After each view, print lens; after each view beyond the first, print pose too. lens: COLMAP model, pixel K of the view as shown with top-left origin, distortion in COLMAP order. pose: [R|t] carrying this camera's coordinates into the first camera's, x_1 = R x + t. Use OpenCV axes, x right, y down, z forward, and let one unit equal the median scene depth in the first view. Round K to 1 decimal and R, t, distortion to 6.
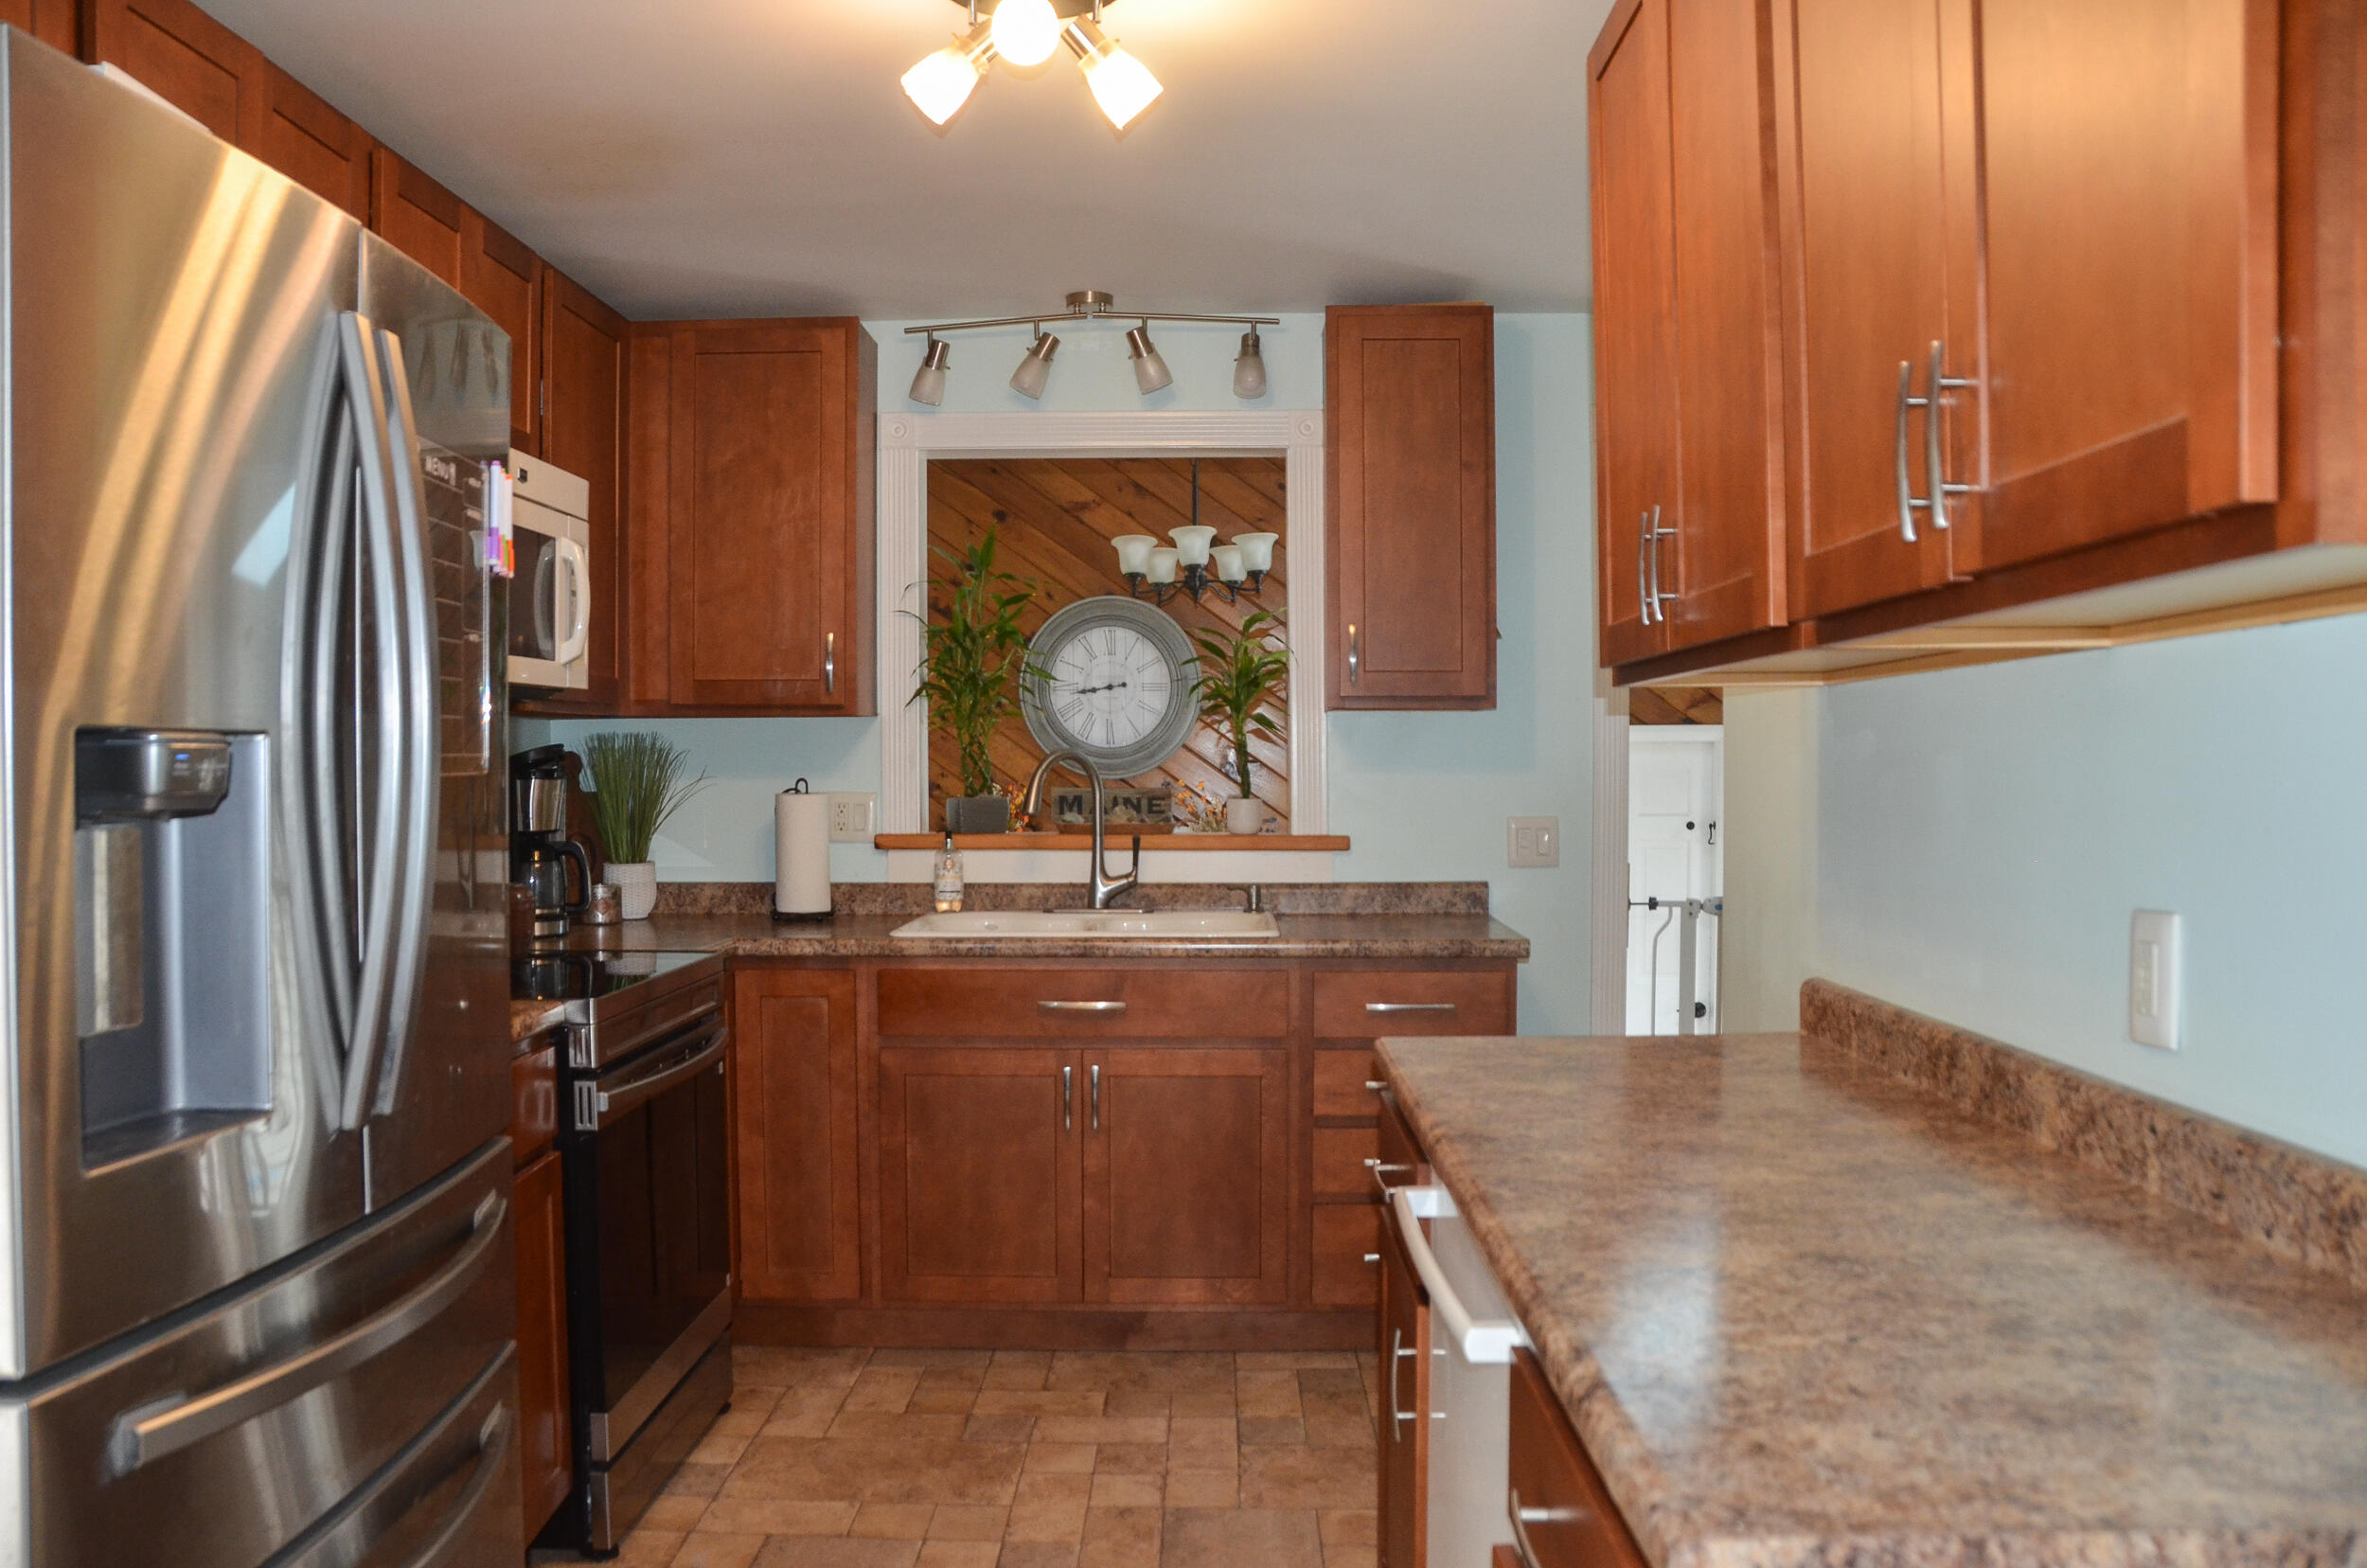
lens RADIAL K [[1828.9, 0, 1147.4], [0, 1828.9, 820.7], [0, 0, 1]] dist [-0.132289, 0.083015]
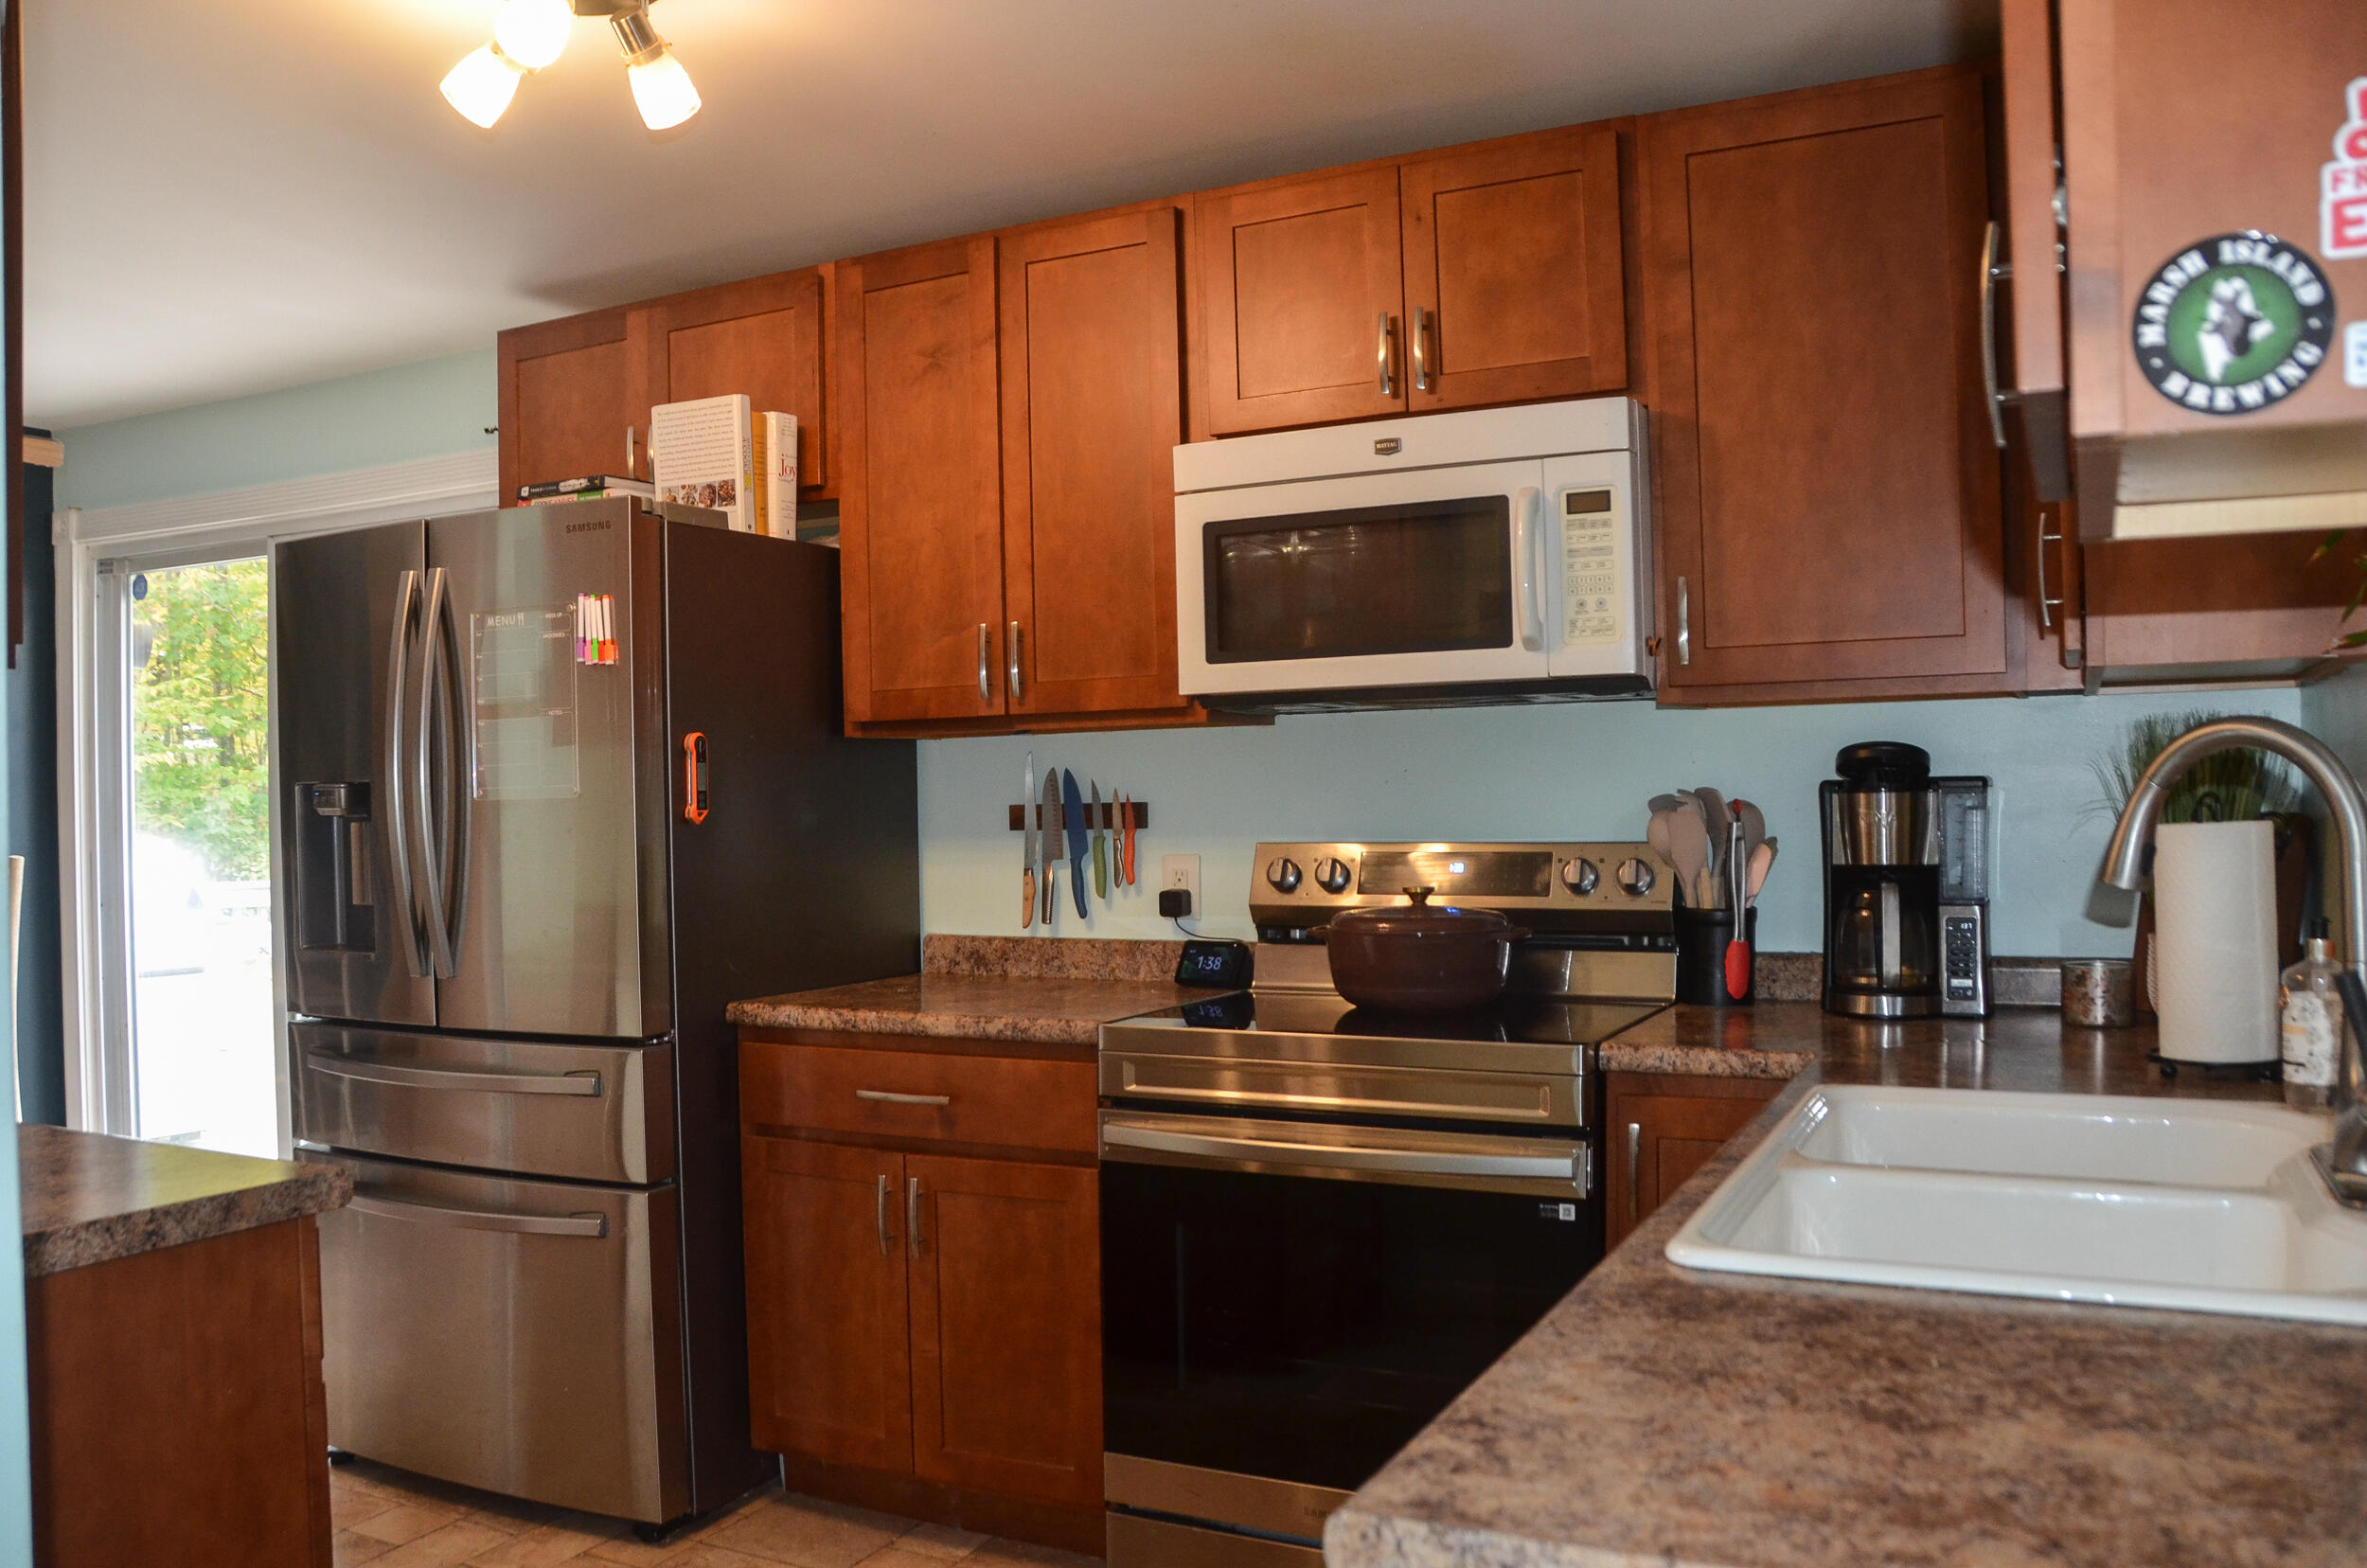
lens RADIAL K [[1828.9, 0, 1181.2], [0, 1828.9, 786.0], [0, 0, 1]] dist [-0.132289, 0.083015]
pose [[-0.909580, 0.016236, 0.415212, 0.118934], [0.023105, 0.999667, 0.011525, -0.006977], [-0.414886, 0.020076, -0.909652, 0.606844]]
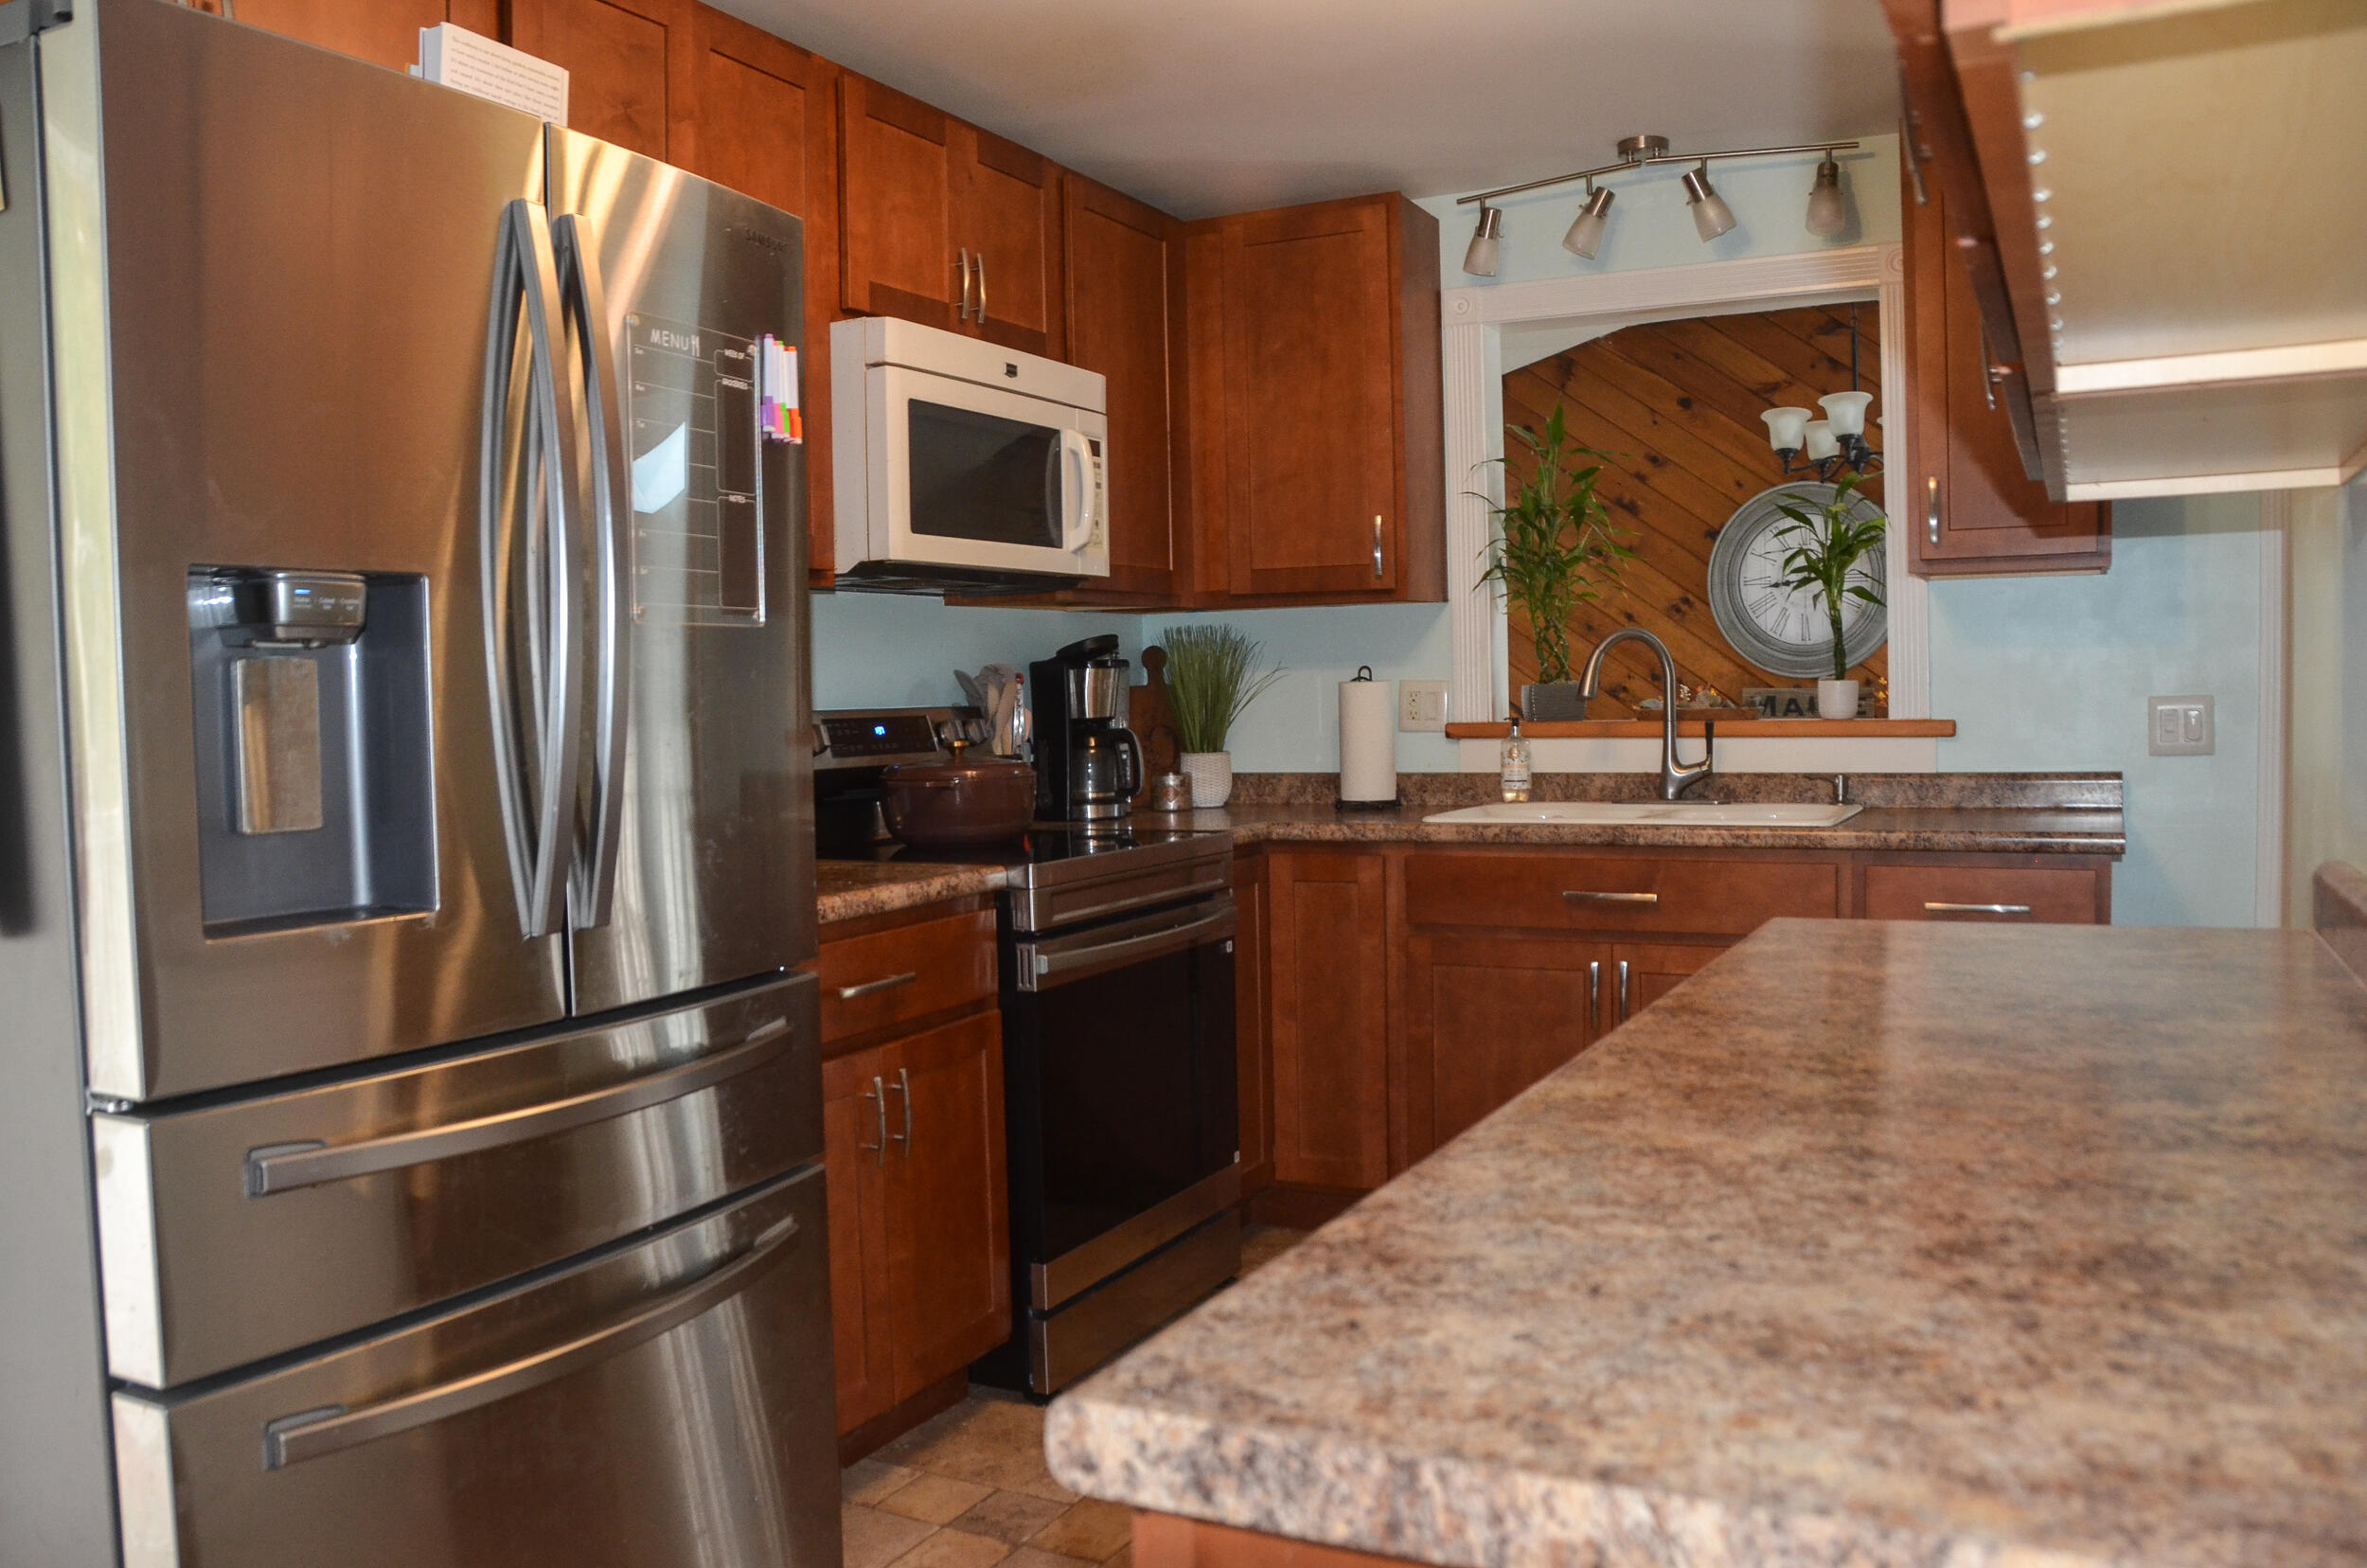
lens RADIAL K [[1828.9, 0, 1178.0], [0, 1828.9, 799.4], [0, 0, 1]] dist [-0.132289, 0.083015]
pose [[0.907923, 0.006509, -0.419087, 0.150789], [0.005791, 0.999589, 0.028071, 0.023301], [0.419098, -0.027913, 0.907512, 0.060127]]
